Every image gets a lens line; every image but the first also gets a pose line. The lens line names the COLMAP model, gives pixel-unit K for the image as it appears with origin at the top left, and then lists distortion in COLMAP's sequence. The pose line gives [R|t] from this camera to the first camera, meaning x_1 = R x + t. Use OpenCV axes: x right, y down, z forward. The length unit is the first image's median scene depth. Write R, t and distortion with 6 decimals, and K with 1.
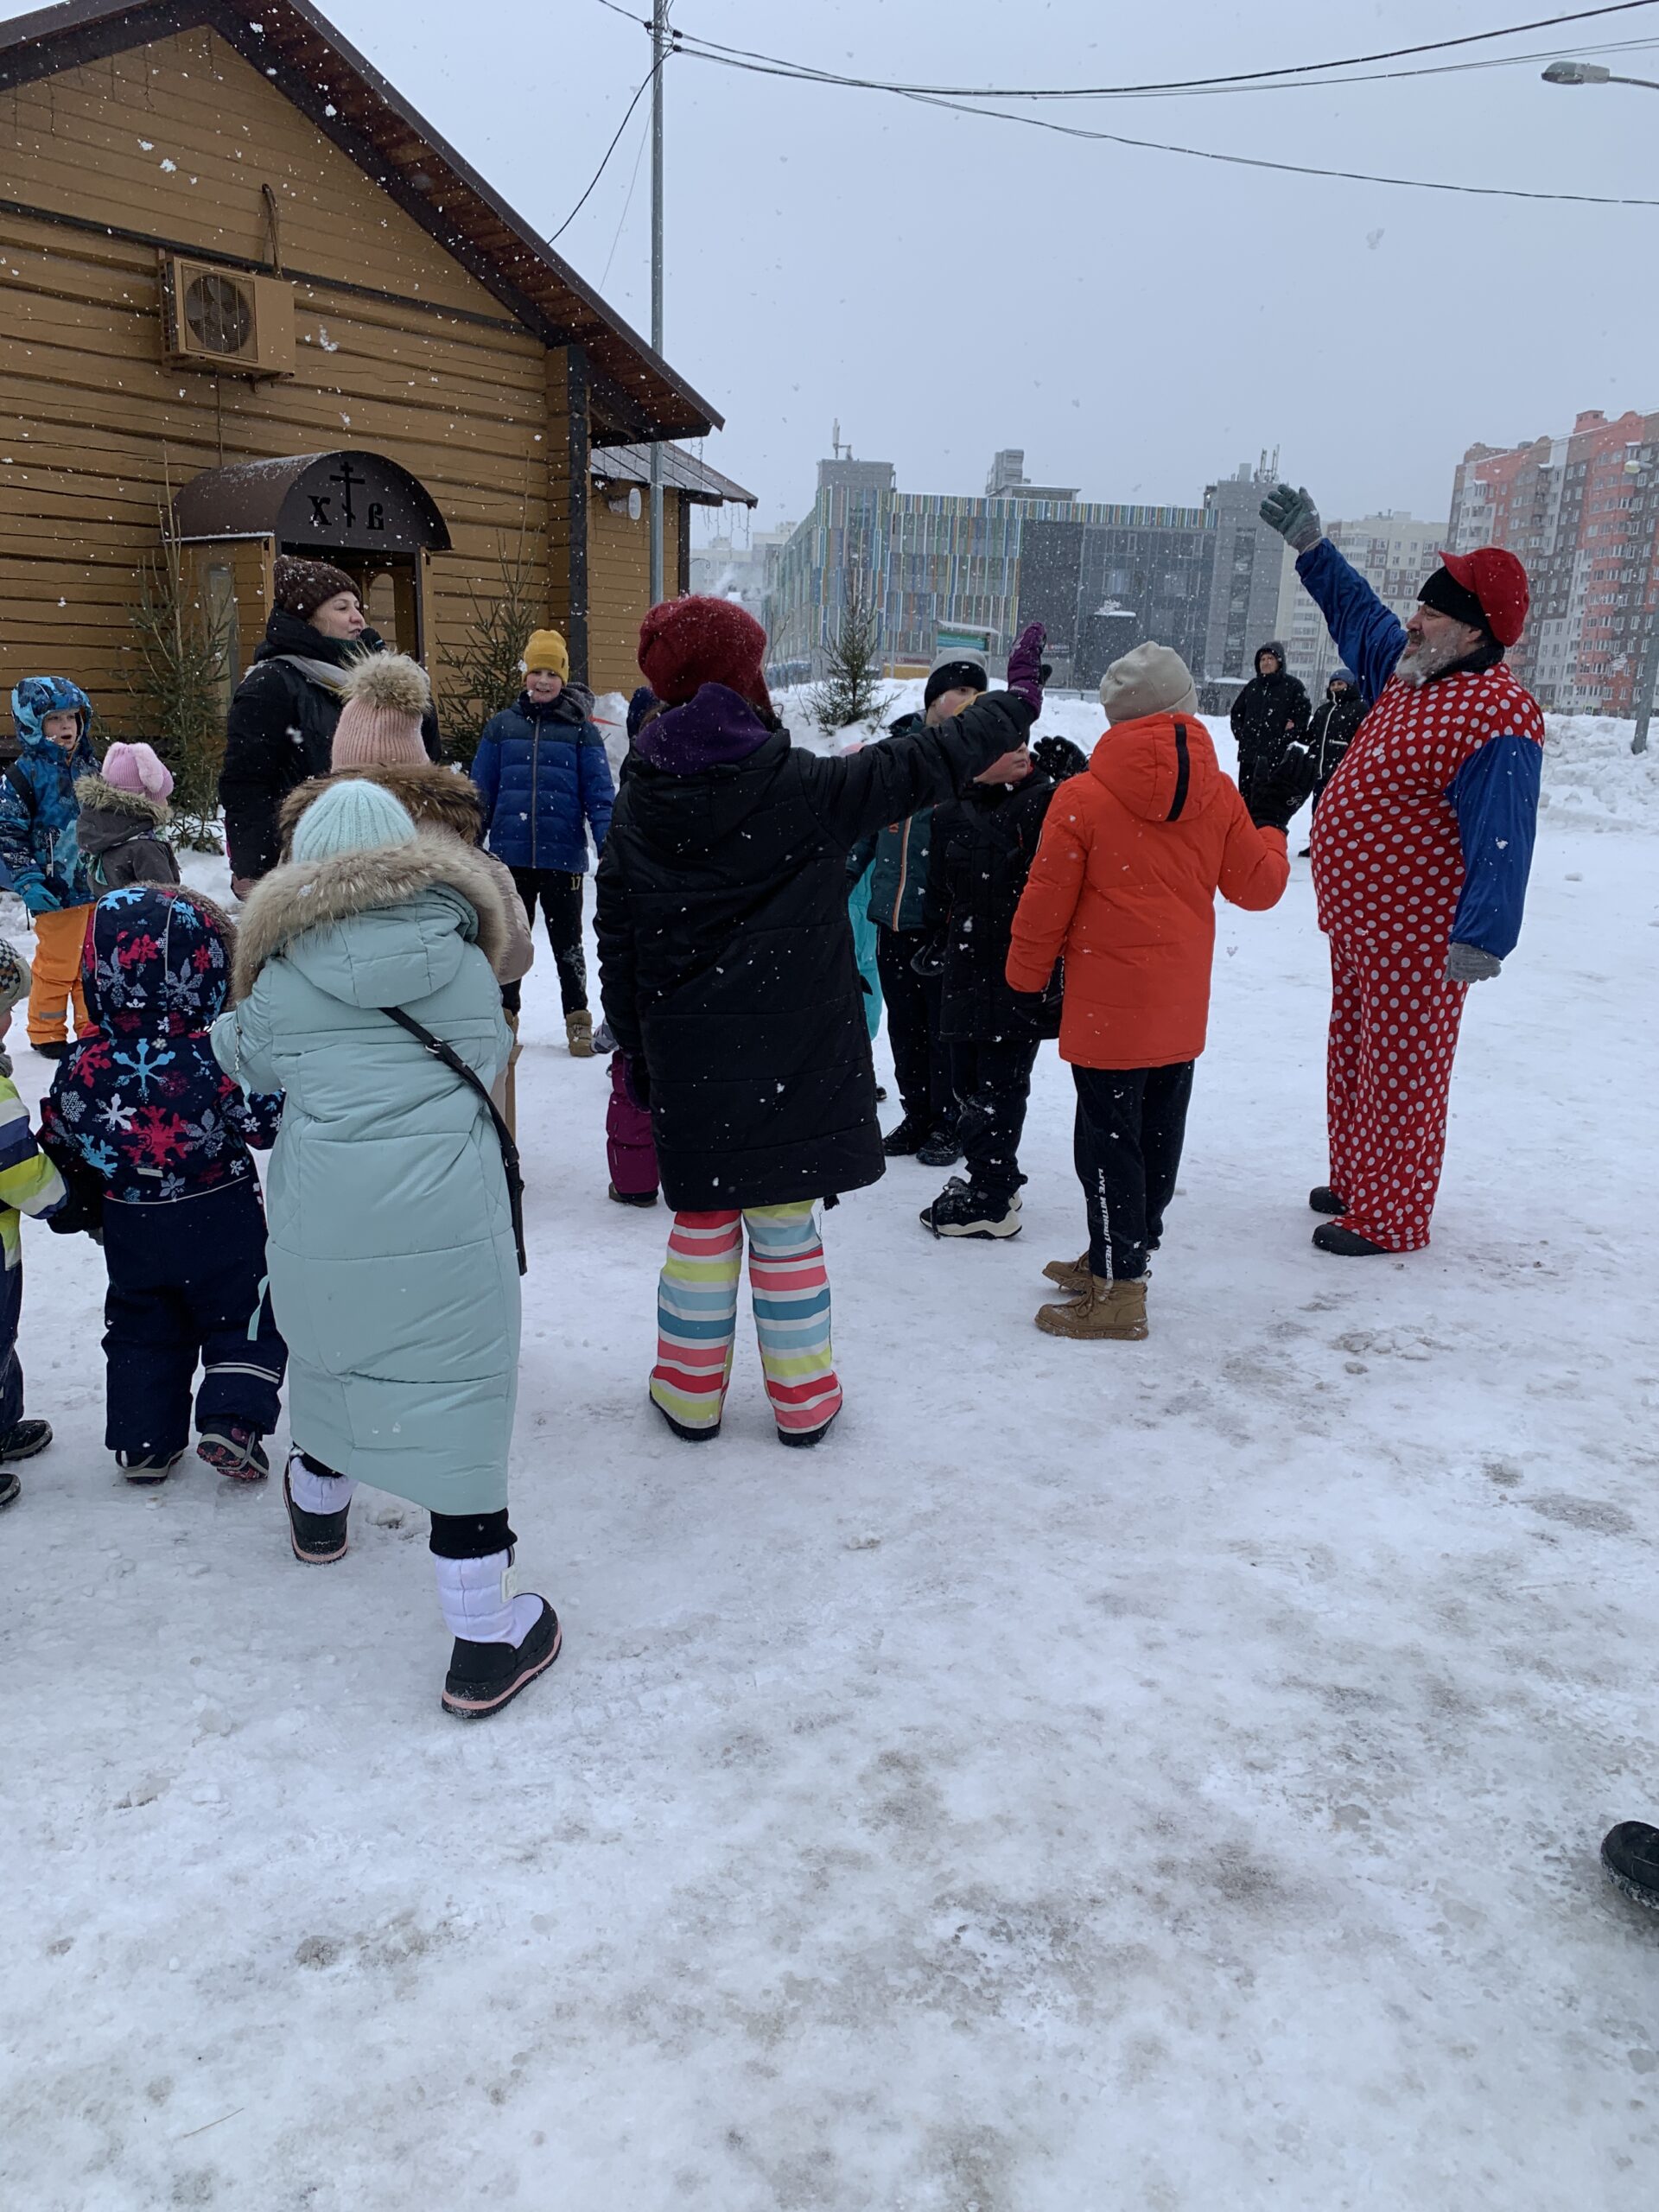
lens RADIAL K [[1704.2, 0, 808.0], [0, 1704.2, 1109.6], [0, 0, 1]] dist [0.010873, -0.002722]
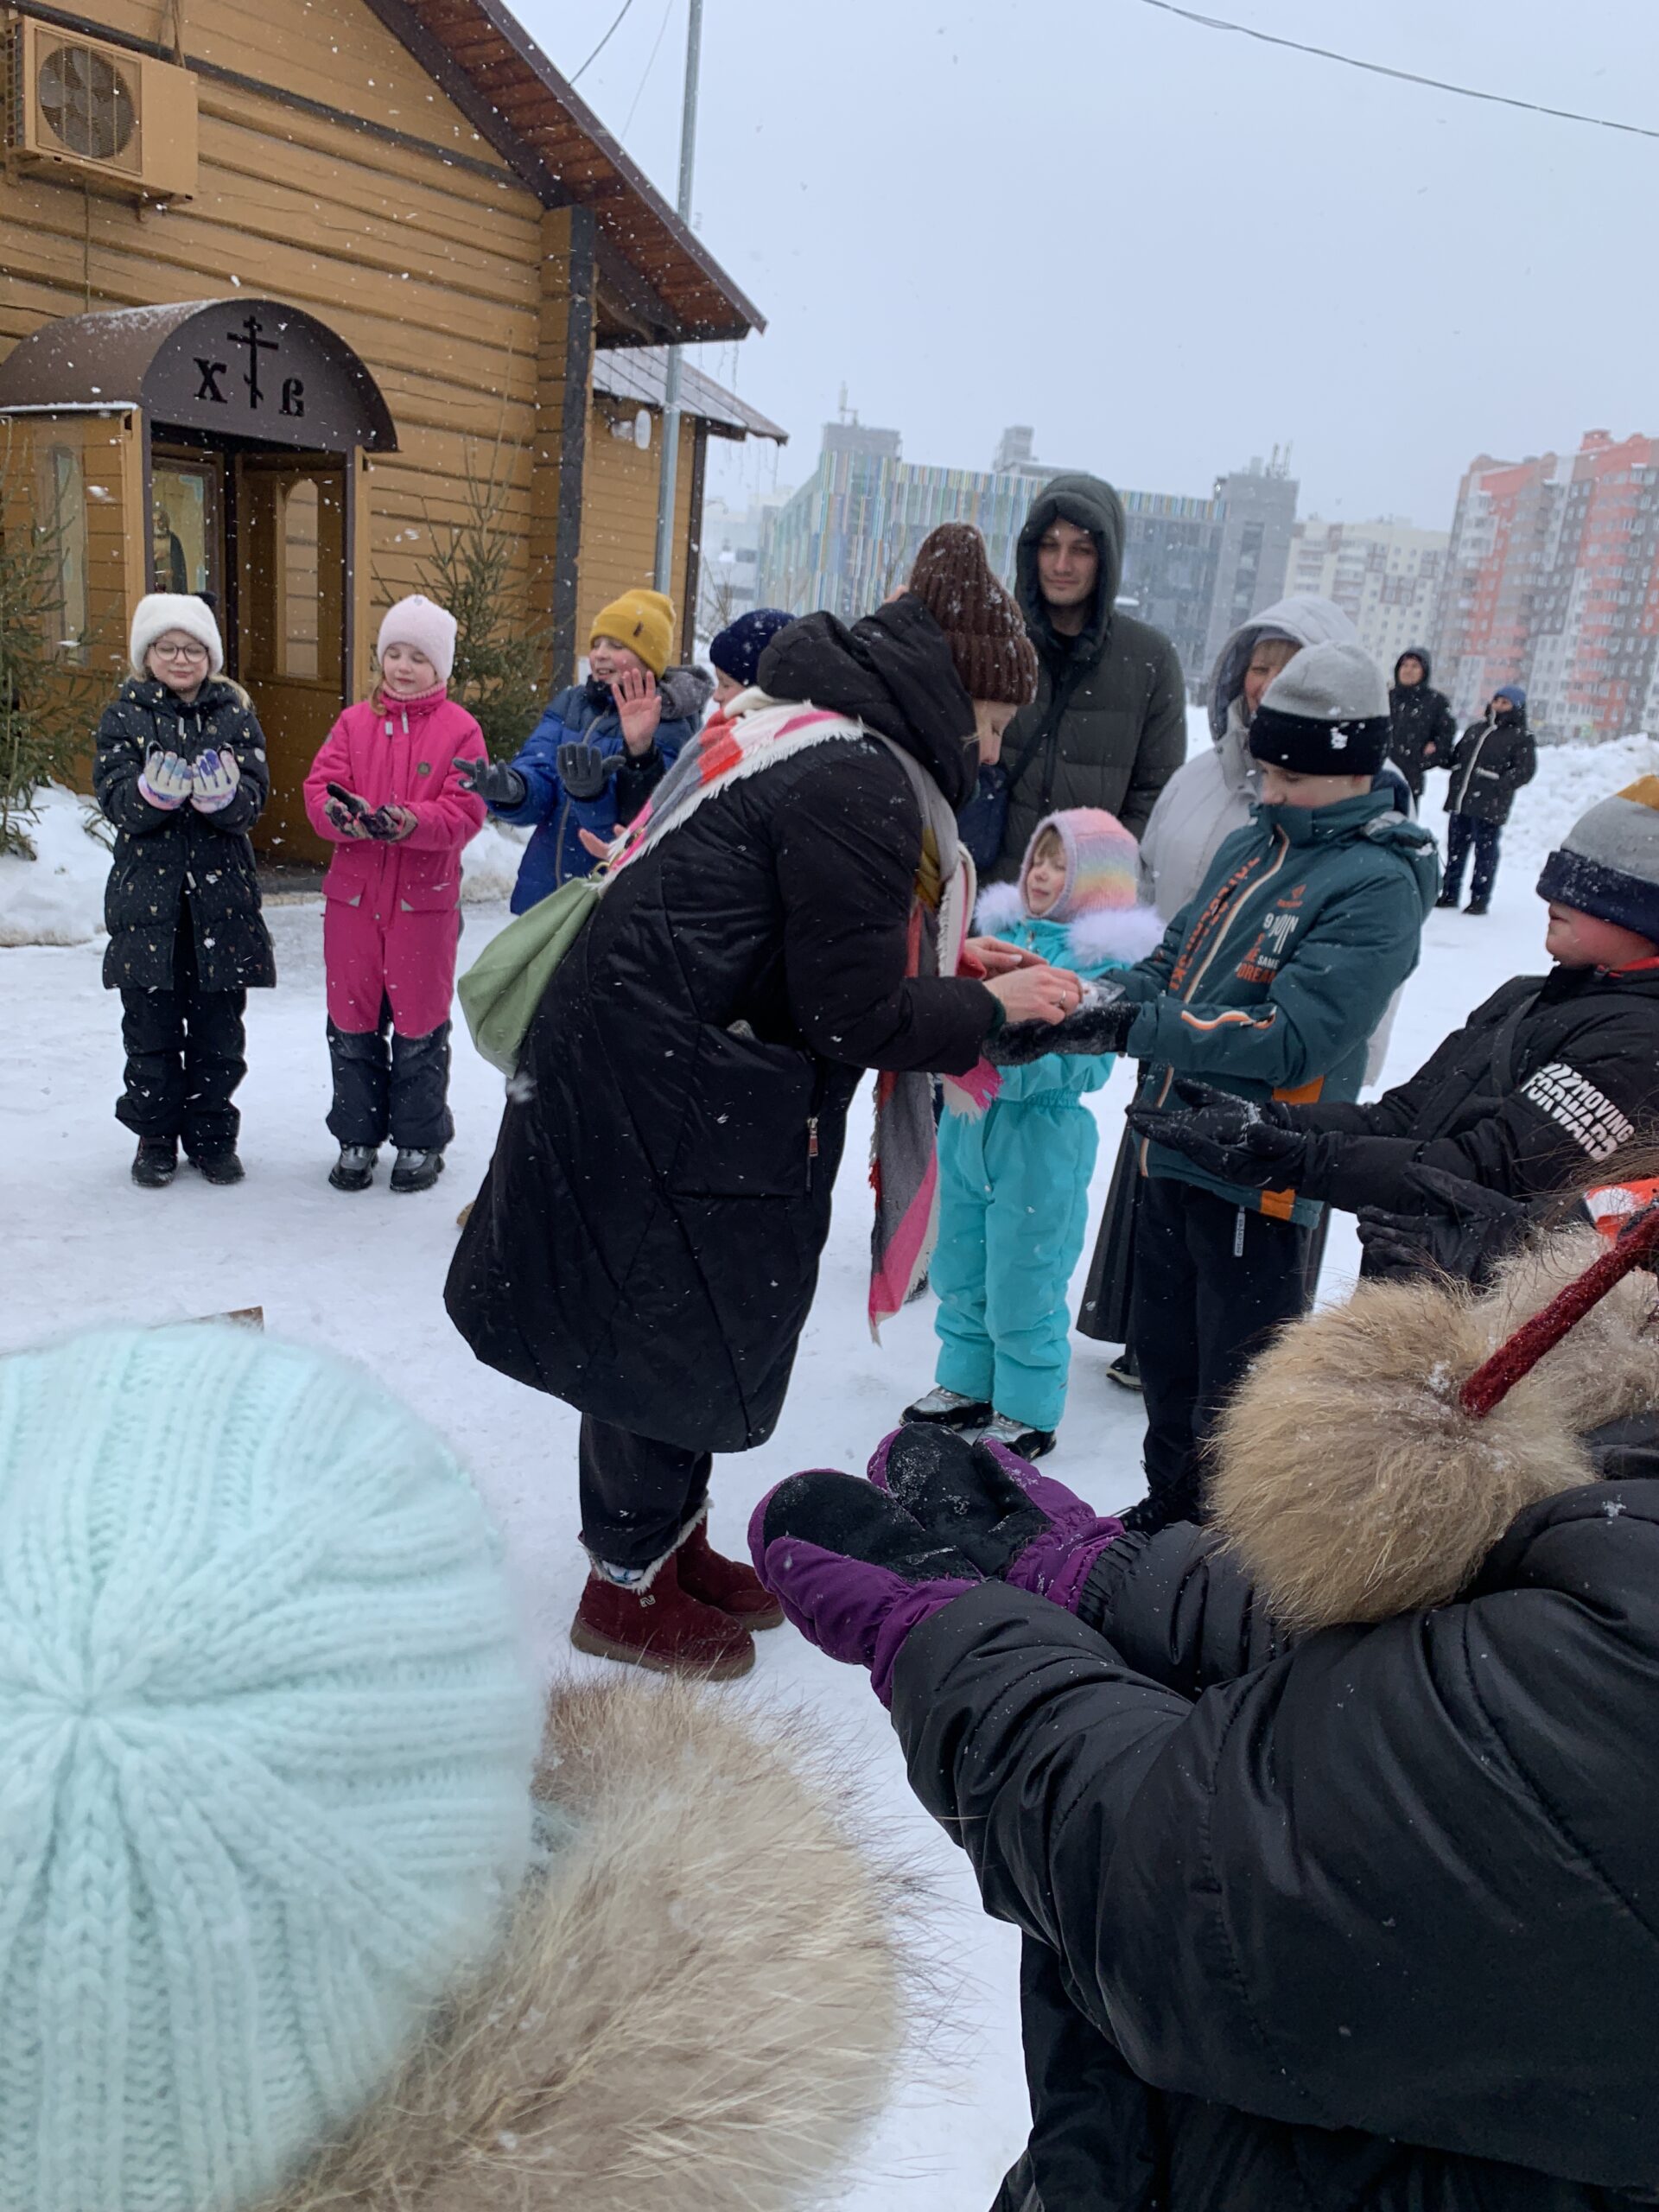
lens RADIAL K [[1704.2, 0, 857.9], [0, 1704.2, 1083.9], [0, 0, 1]] dist [0.010873, -0.002722]
pose [[0.997314, 0.054329, 0.049124, -0.021418], [-0.054520, 0.998509, 0.002566, -0.046197], [-0.048912, -0.005238, 0.998789, 0.169060]]
